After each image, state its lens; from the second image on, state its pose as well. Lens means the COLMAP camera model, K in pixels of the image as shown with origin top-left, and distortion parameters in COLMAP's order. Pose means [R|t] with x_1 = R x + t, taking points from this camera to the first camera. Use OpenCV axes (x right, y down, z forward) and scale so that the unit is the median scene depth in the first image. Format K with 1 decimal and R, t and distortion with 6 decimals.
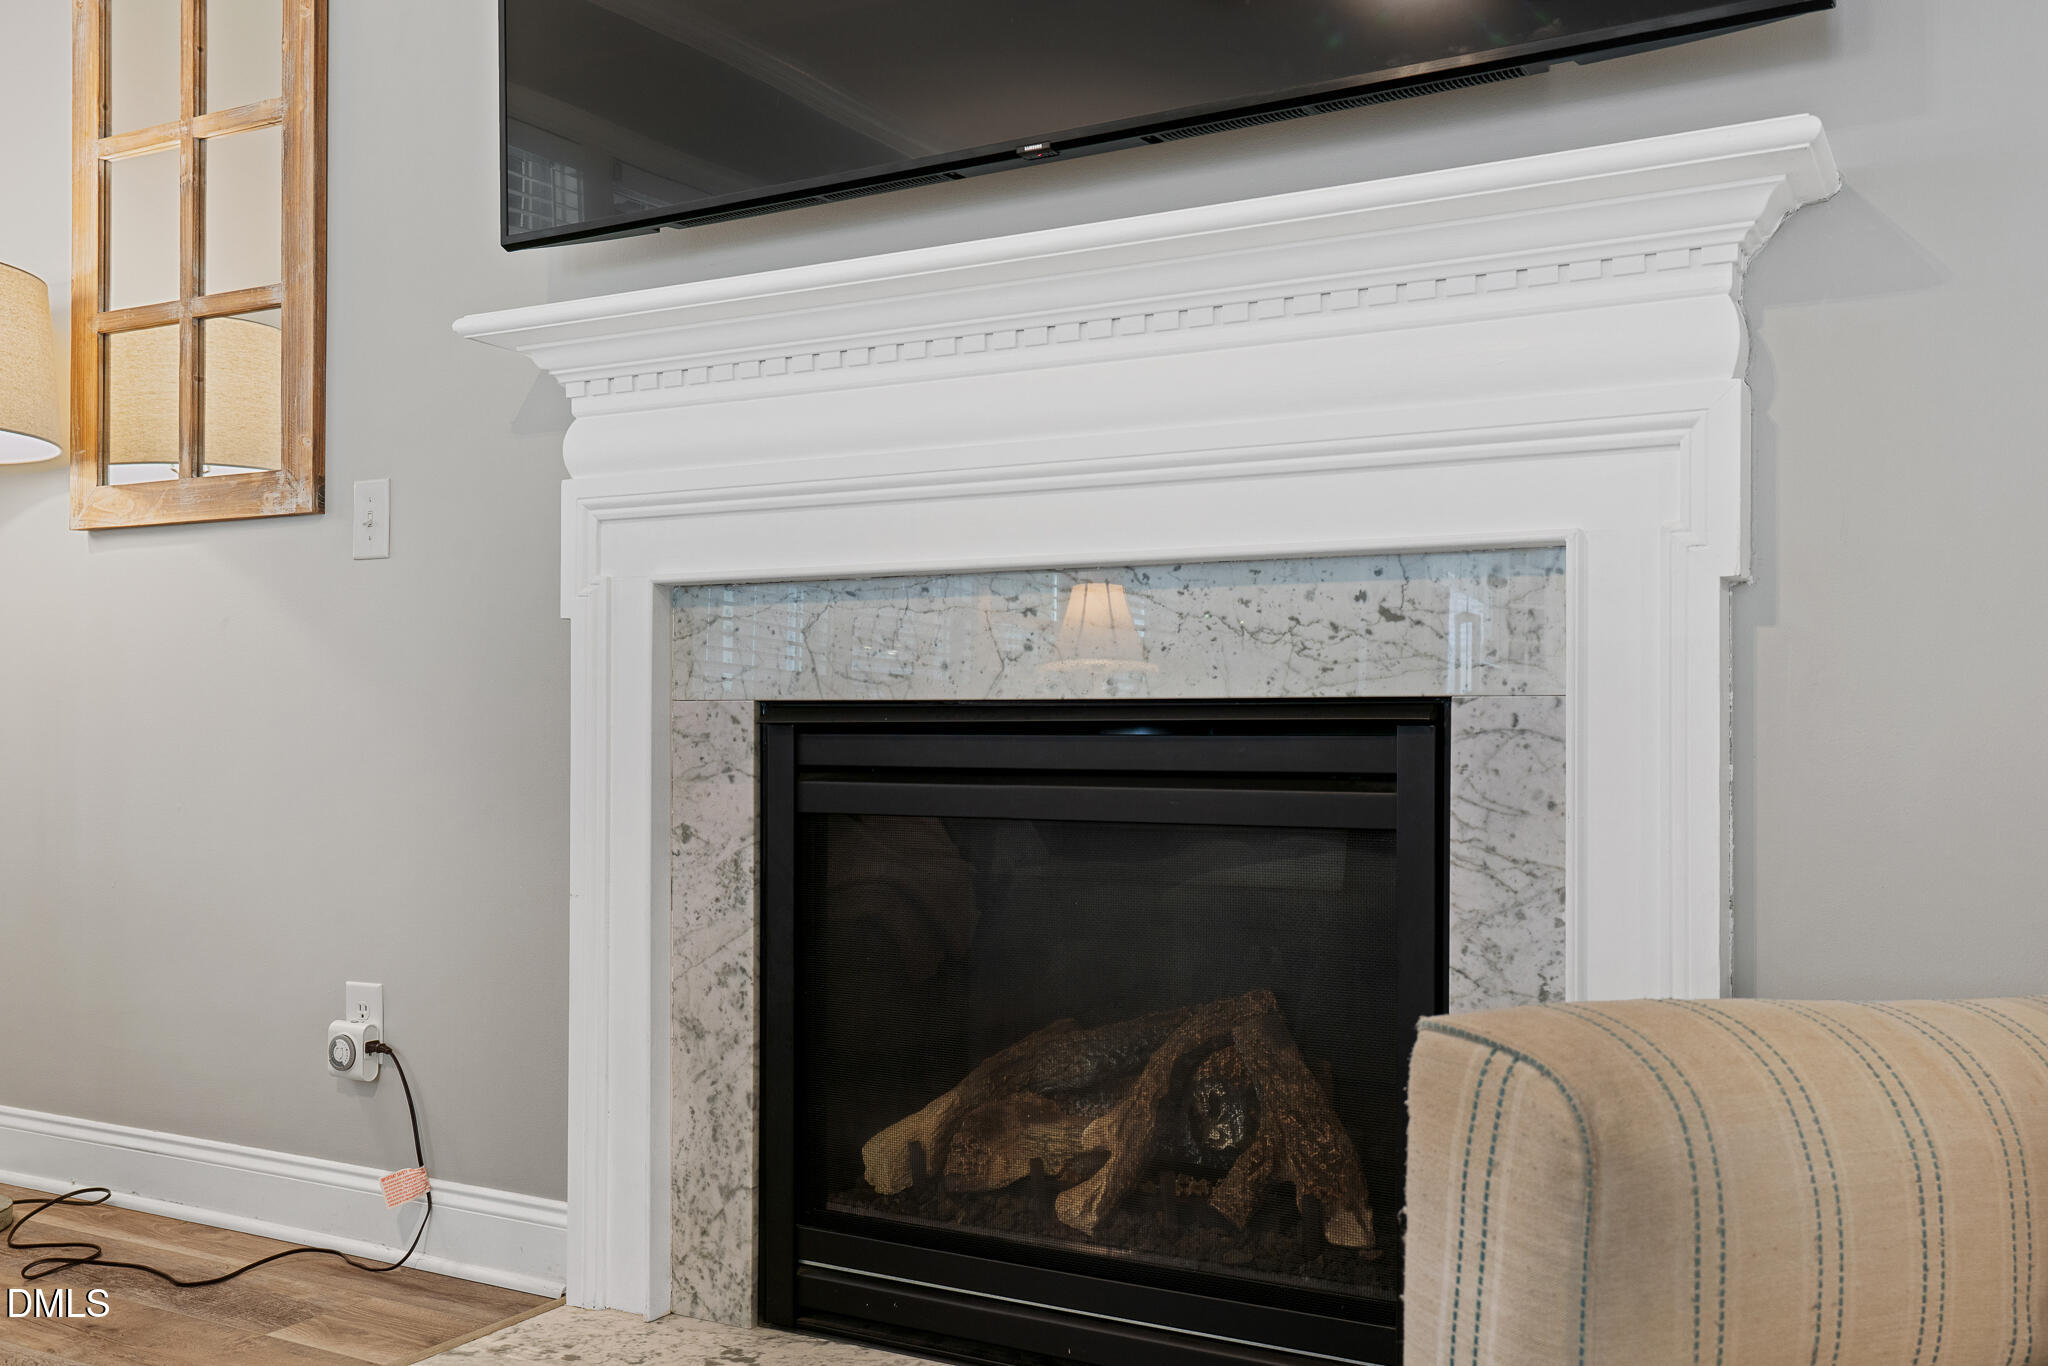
lens RADIAL K [[1772.2, 0, 1024.0], [0, 1772.2, 683.0], [0, 0, 1]] dist [-0.001922, -0.000098]
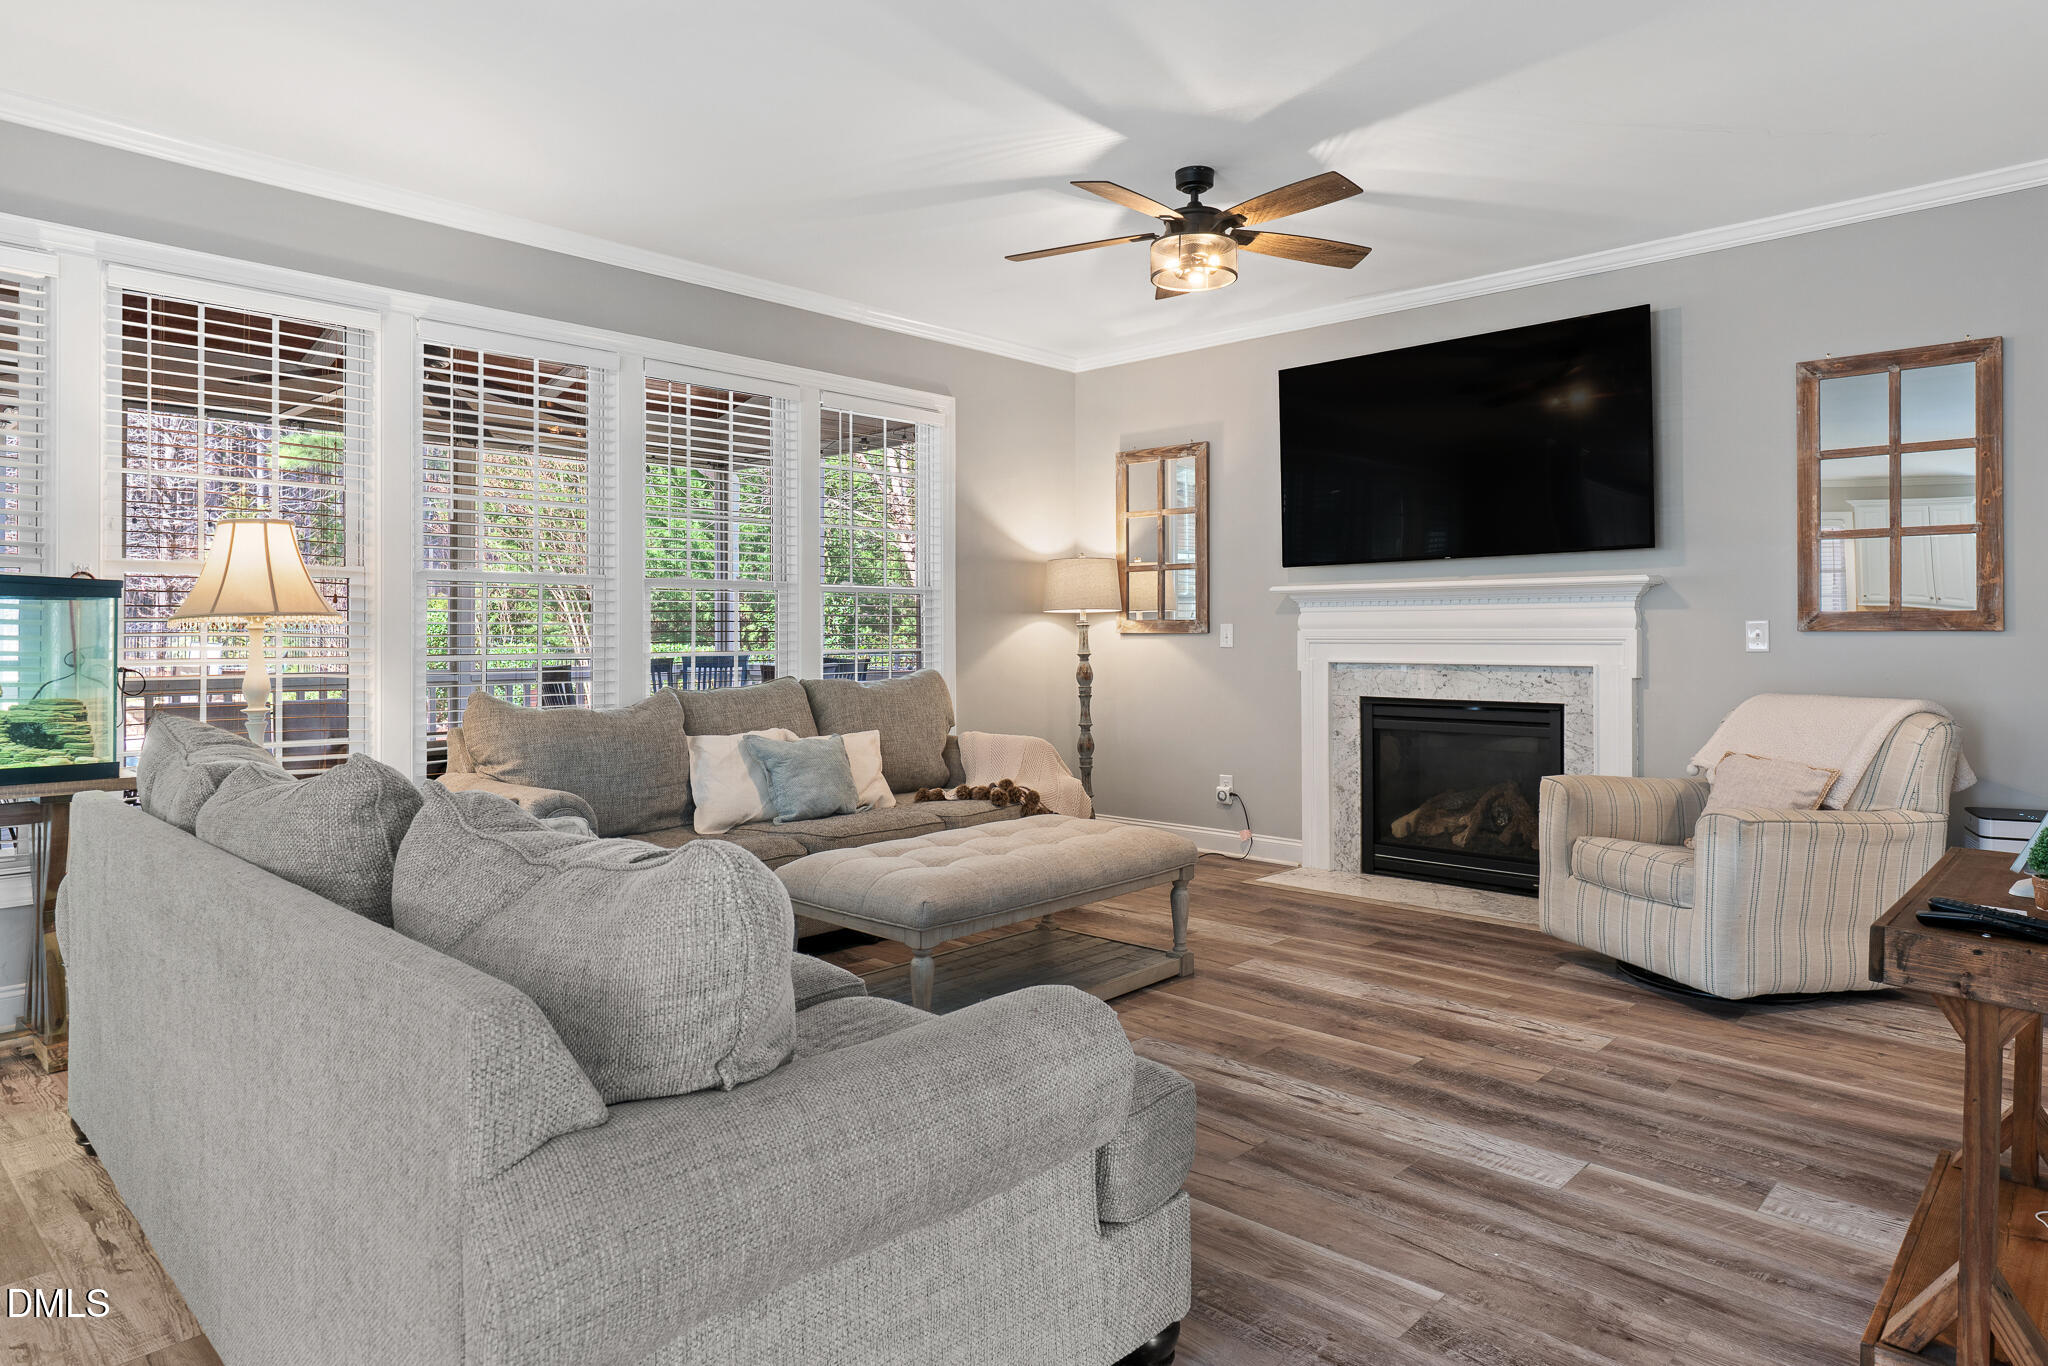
lens RADIAL K [[1219.1, 0, 1026.0], [0, 1219.1, 618.7], [0, 0, 1]] dist [-0.013867, 0.002577]
pose [[0.968667, -0.006191, -0.248288, -0.193922], [0.008600, 0.999926, 0.008620, -0.172205], [0.248216, -0.010485, 0.968648, -1.520098]]
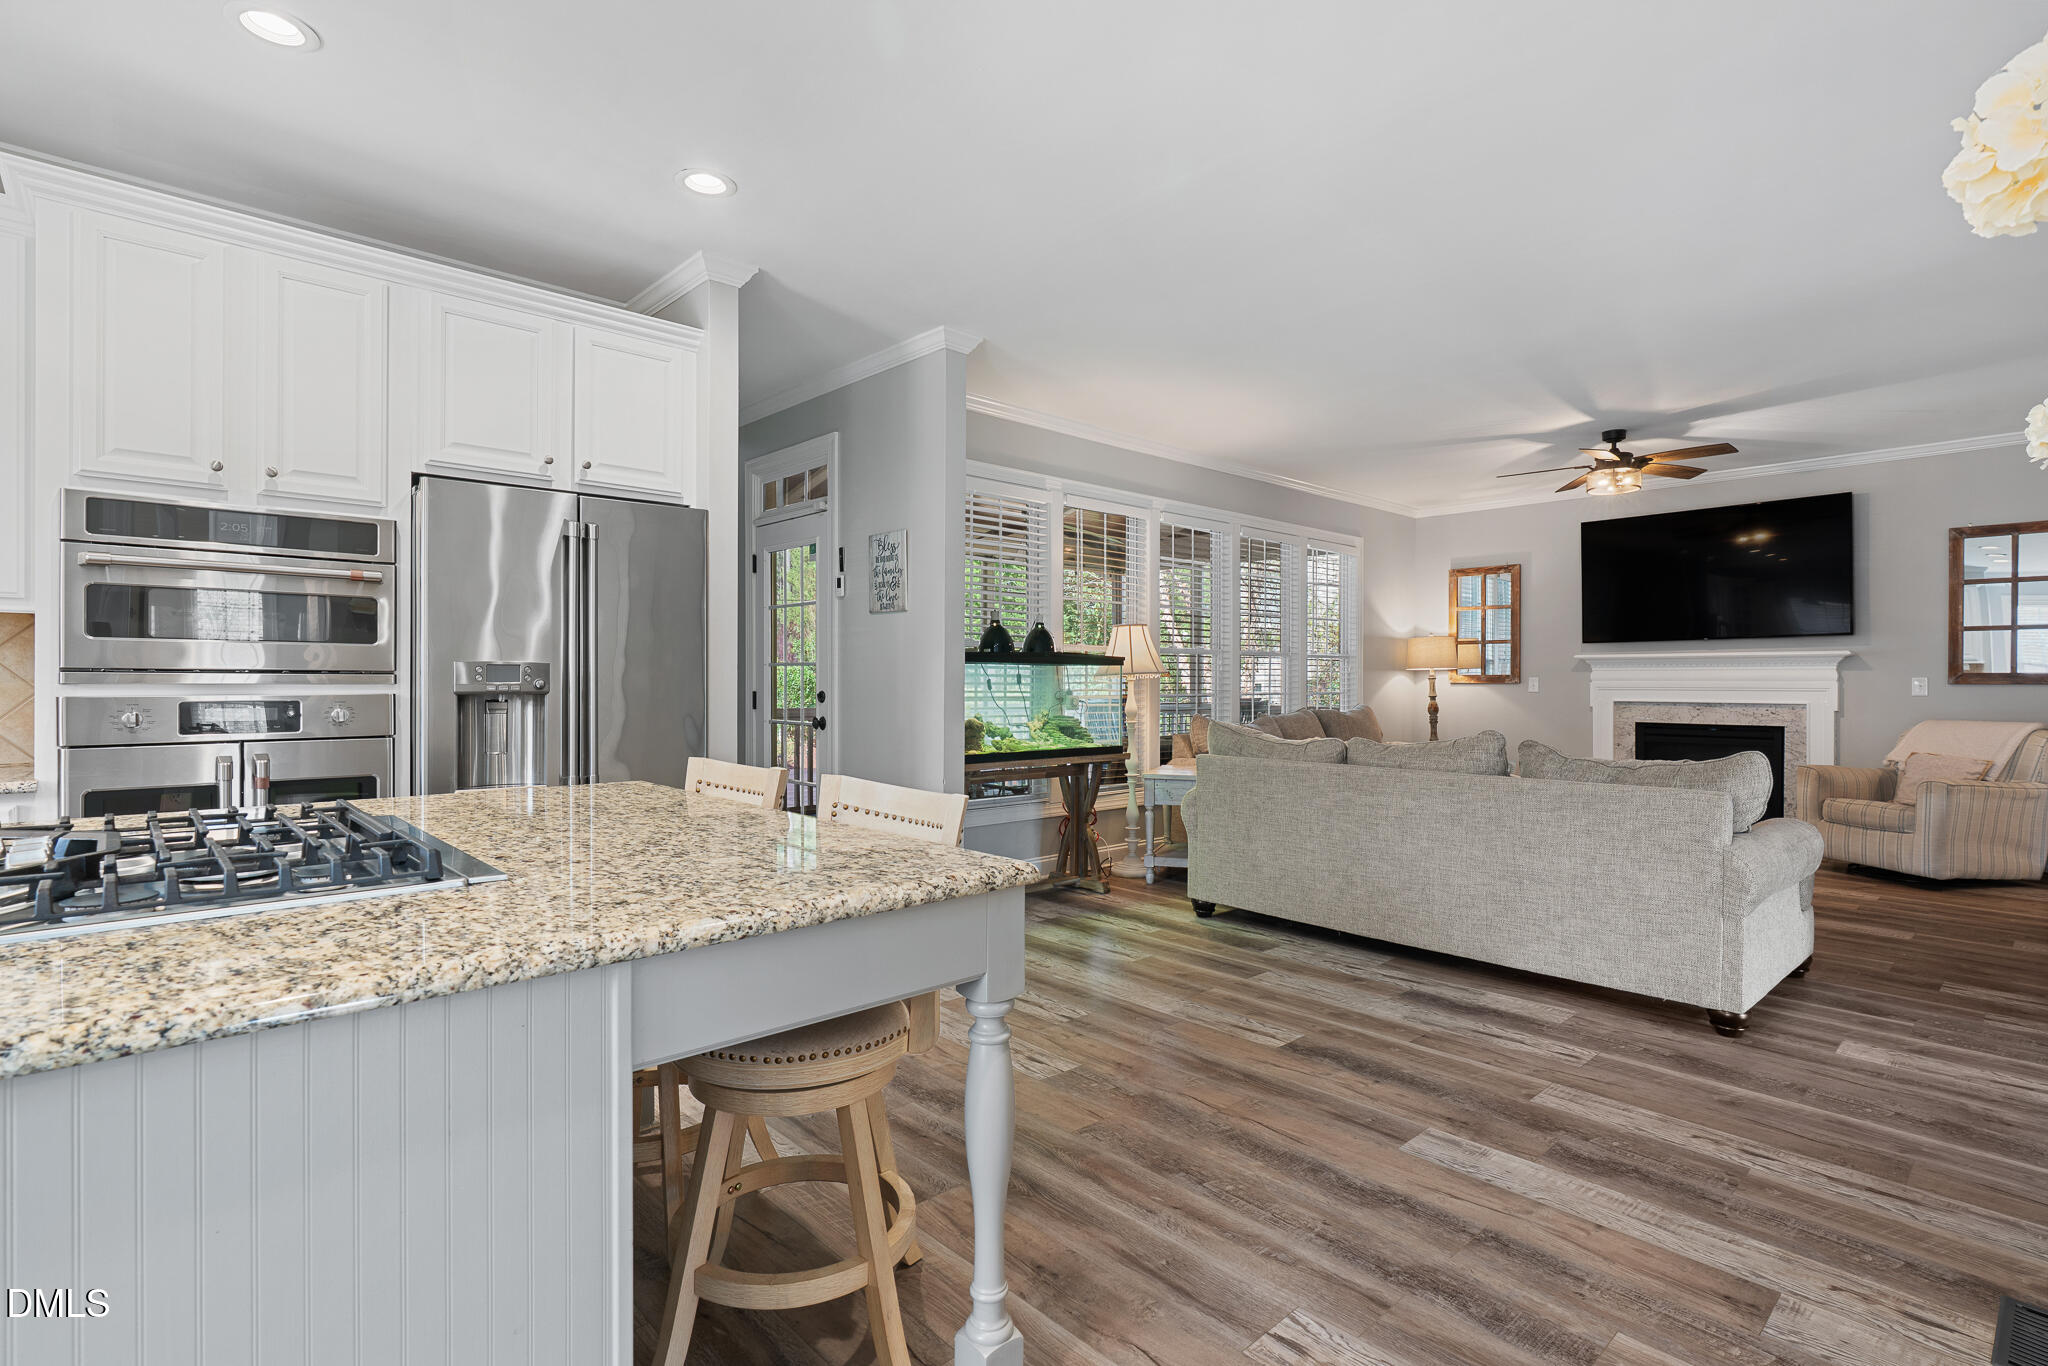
lens RADIAL K [[990.4, 0, 1029.2], [0, 990.4, 683.0], [0, 0, 1]] dist [-0.012770, 0.006173]
pose [[0.949403, 0.001034, -0.314057, -1.027122], [0.006507, 0.999715, 0.022962, -0.206675], [0.313992, -0.023844, 0.949126, -2.700783]]
